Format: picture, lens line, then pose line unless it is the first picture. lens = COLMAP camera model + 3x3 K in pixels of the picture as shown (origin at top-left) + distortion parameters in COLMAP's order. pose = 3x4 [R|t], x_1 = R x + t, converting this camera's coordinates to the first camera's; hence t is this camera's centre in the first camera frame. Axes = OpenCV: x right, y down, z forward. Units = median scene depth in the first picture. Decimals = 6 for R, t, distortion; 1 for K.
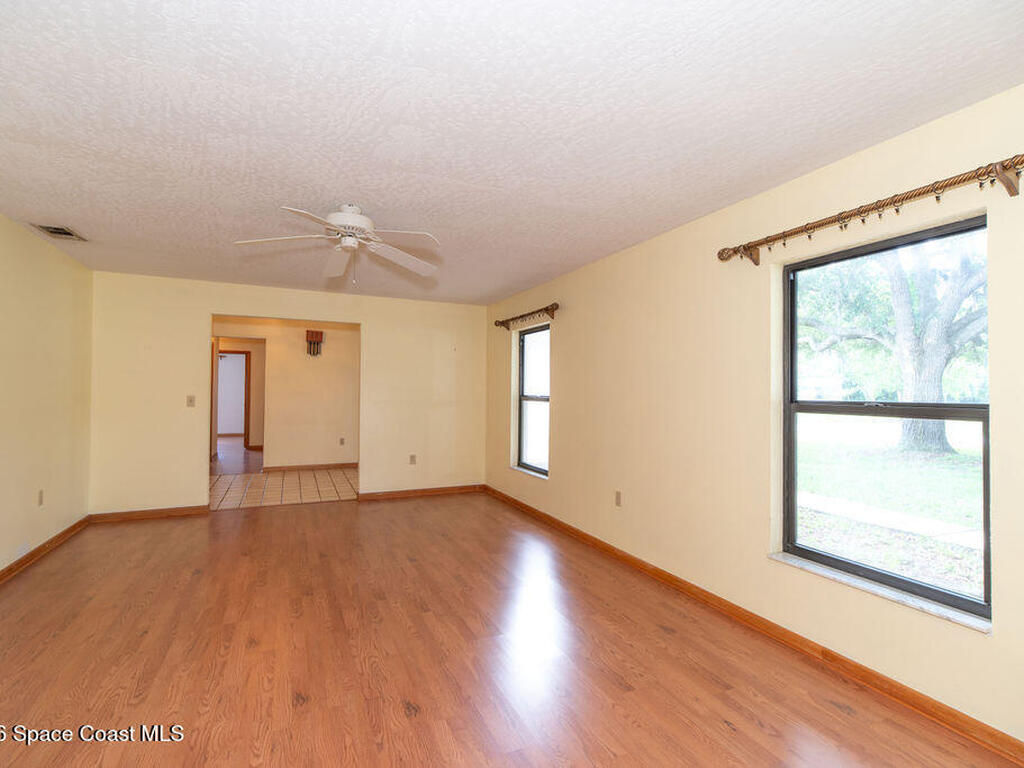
lens RADIAL K [[497.9, 0, 511.7], [0, 497.9, 379.6], [0, 0, 1]] dist [0.012795, 0.000721]
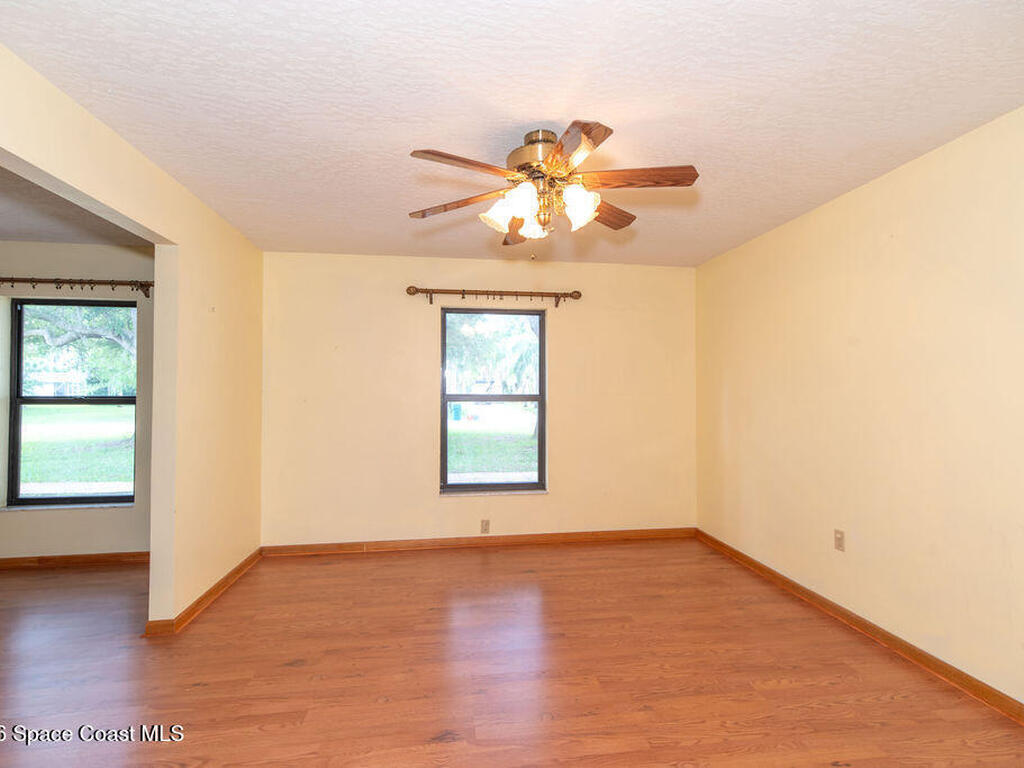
lens RADIAL K [[497.9, 0, 509.8], [0, 497.9, 386.6], [0, 0, 1]] dist [0.012795, 0.000721]
pose [[0.286956, 0.001238, 0.957943, -0.384460], [-0.023057, 0.999718, 0.005615, -0.024416], [-0.957666, -0.023698, 0.286903, -0.700871]]
